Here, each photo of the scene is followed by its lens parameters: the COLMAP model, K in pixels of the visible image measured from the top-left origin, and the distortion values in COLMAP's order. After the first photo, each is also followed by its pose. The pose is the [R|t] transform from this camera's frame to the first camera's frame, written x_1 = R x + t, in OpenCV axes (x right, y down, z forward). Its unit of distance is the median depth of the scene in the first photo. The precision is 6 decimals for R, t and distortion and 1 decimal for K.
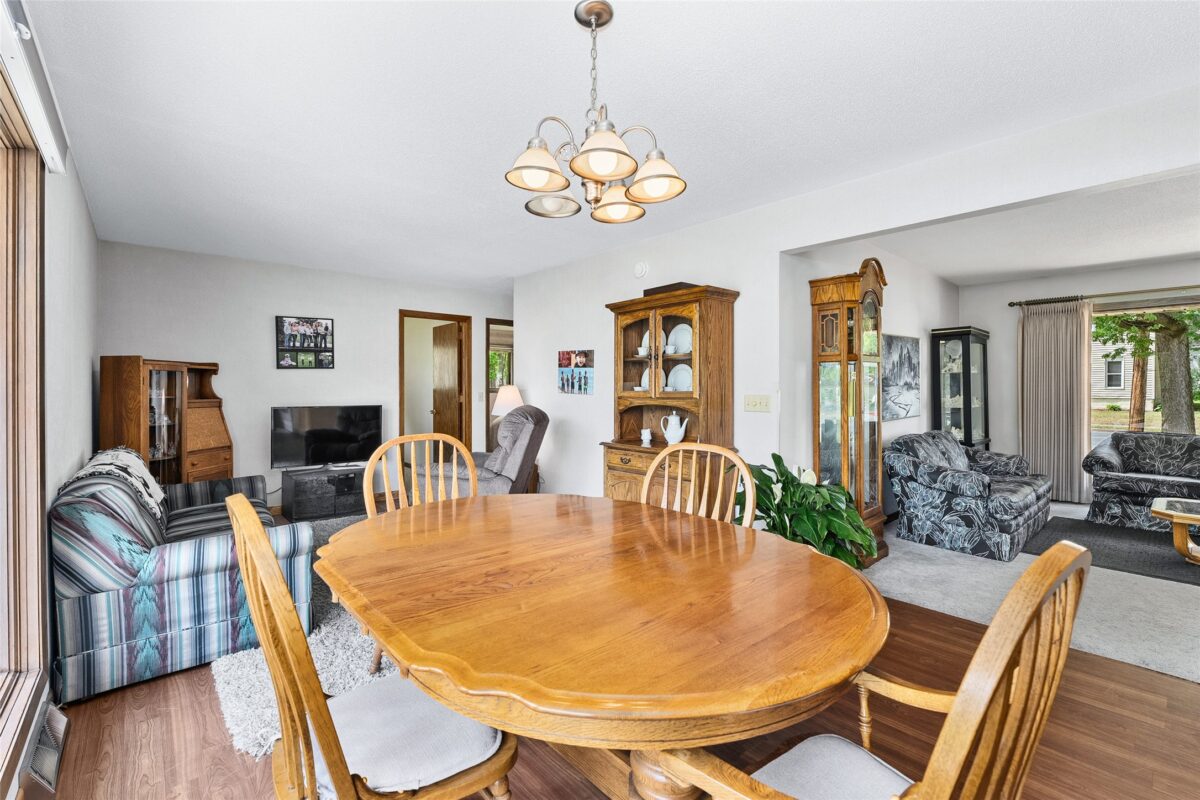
lens RADIAL K [[522.5, 0, 602.1], [0, 522.5, 386.8], [0, 0, 1]] dist [-0.015215, 0.000081]
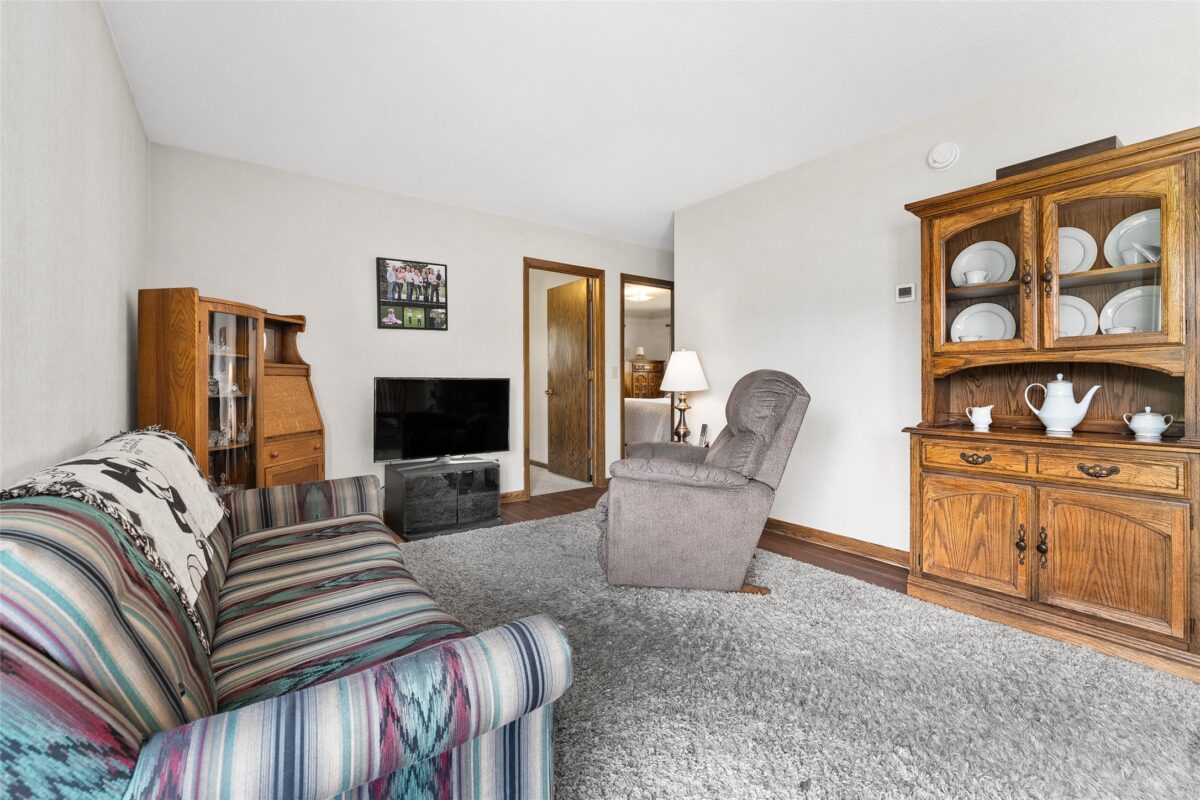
lens RADIAL K [[496.8, 0, 599.4], [0, 496.8, 382.1], [0, 0, 1]] dist [-0.020115, 0.003077]
pose [[0.996480, 0.000139, -0.083831, -0.318268], [0.000119, 0.999995, 0.003075, 0.052582], [0.083831, -0.003074, 0.996475, 0.404265]]
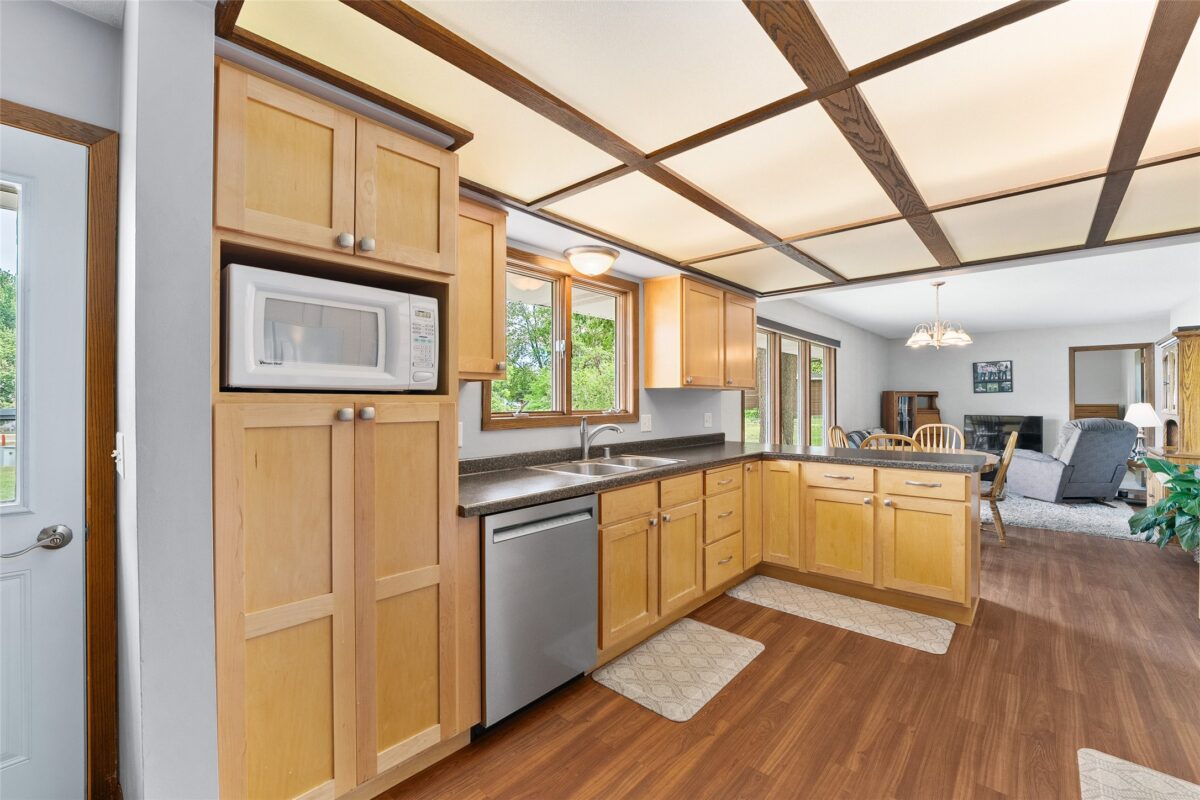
lens RADIAL K [[496.8, 0, 601.6], [0, 496.8, 401.5], [0, 0, 1]] dist [-0.020115, 0.003077]
pose [[0.113309, 0.000441, -0.993560, 1.110132], [0.003144, 0.999995, 0.000803, -0.015438], [0.993555, -0.003215, 0.113307, -0.543066]]
